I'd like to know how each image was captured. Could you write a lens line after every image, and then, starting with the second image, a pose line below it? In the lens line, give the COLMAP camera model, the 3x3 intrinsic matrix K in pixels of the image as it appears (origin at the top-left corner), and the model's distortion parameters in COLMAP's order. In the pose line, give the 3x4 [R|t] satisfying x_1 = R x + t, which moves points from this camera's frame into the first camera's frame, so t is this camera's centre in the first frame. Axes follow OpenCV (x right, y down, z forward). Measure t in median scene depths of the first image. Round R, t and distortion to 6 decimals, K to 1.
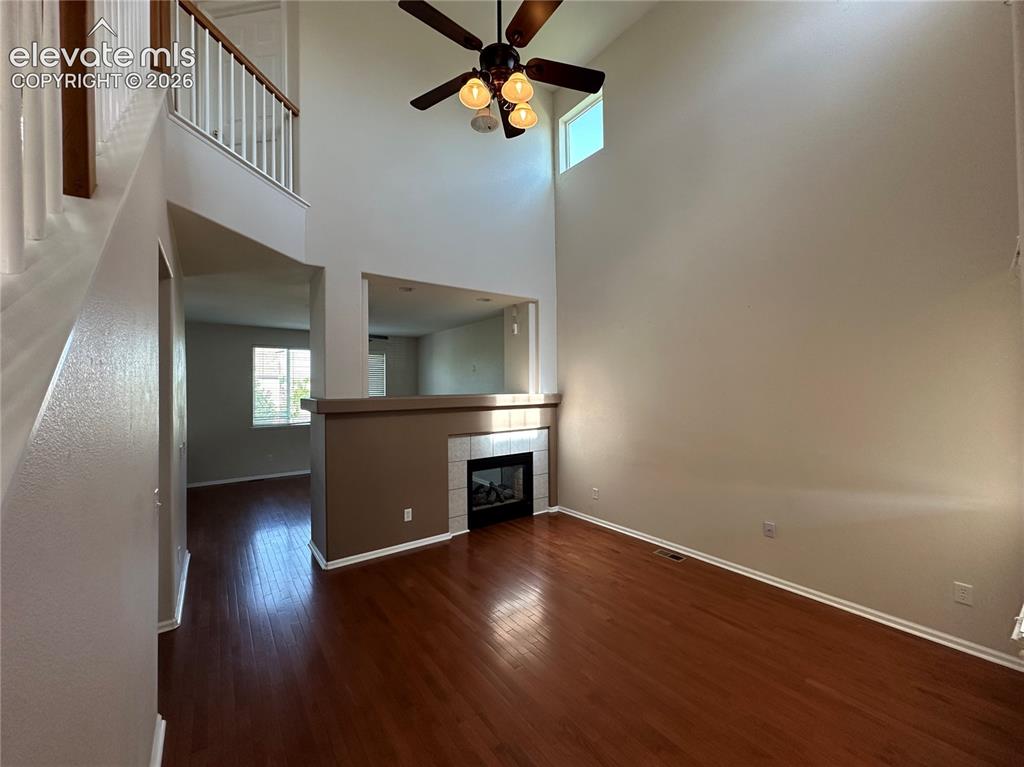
lens RADIAL K [[404.8, 0, 512.0], [0, 404.8, 383.5], [0, 0, 1]] dist [-0.000744, -0.000195]
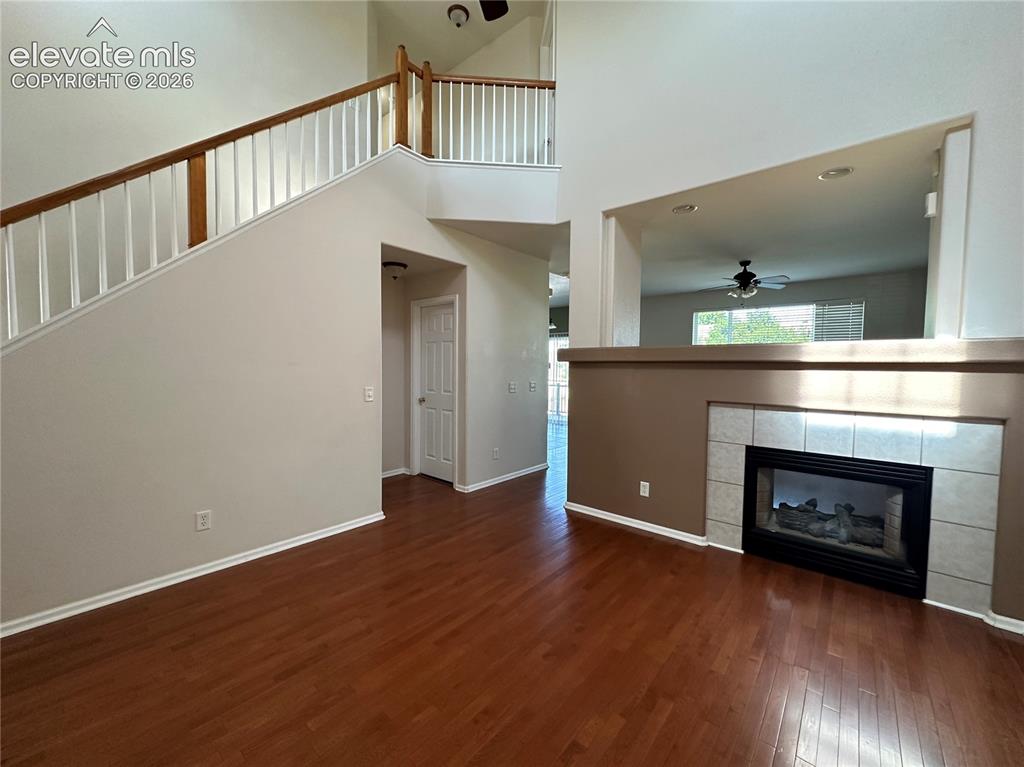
lens RADIAL K [[404.8, 0, 512.0], [0, 404.8, 383.5], [0, 0, 1]] dist [-0.000744, -0.000195]
pose [[0.221119, 0.054468, -0.973725, 0.427958], [-0.000185, 0.998441, 0.055809, 0.055945], [0.975247, -0.012160, 0.220784, 0.495351]]
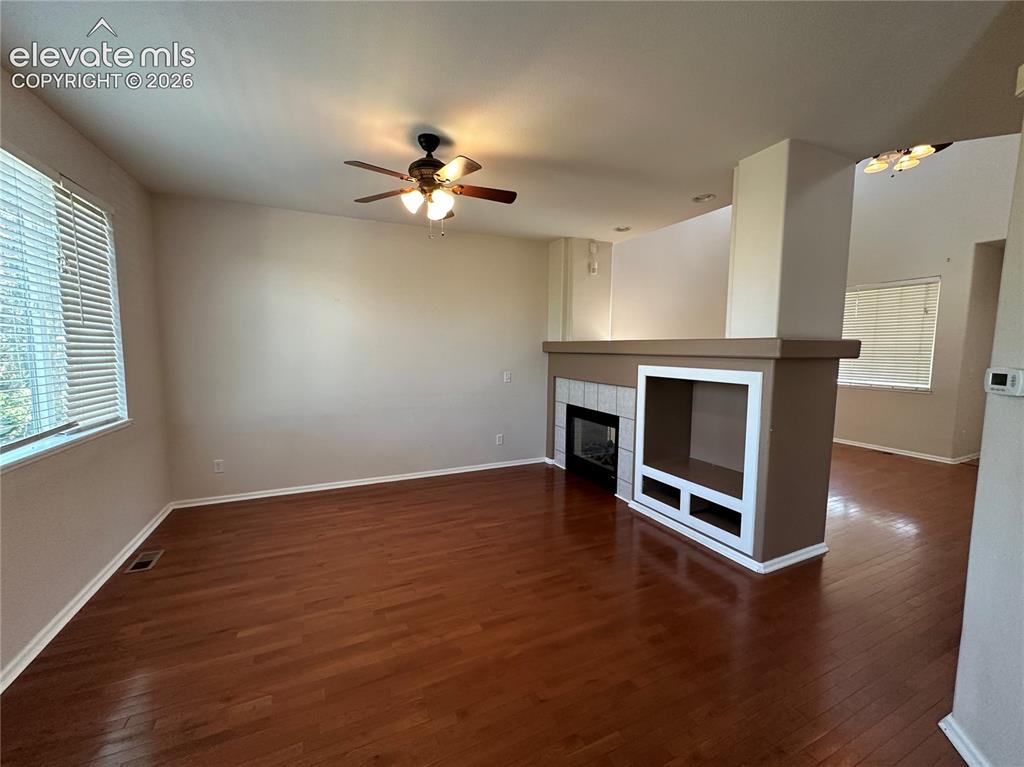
lens RADIAL K [[404.8, 0, 512.0], [0, 404.8, 383.5], [0, 0, 1]] dist [-0.000744, -0.000195]
pose [[-0.204771, 0.084101, -0.975190, 0.951636], [-0.012633, 0.995992, 0.088547, 0.043887], [0.978728, 0.030451, -0.202887, 1.070975]]
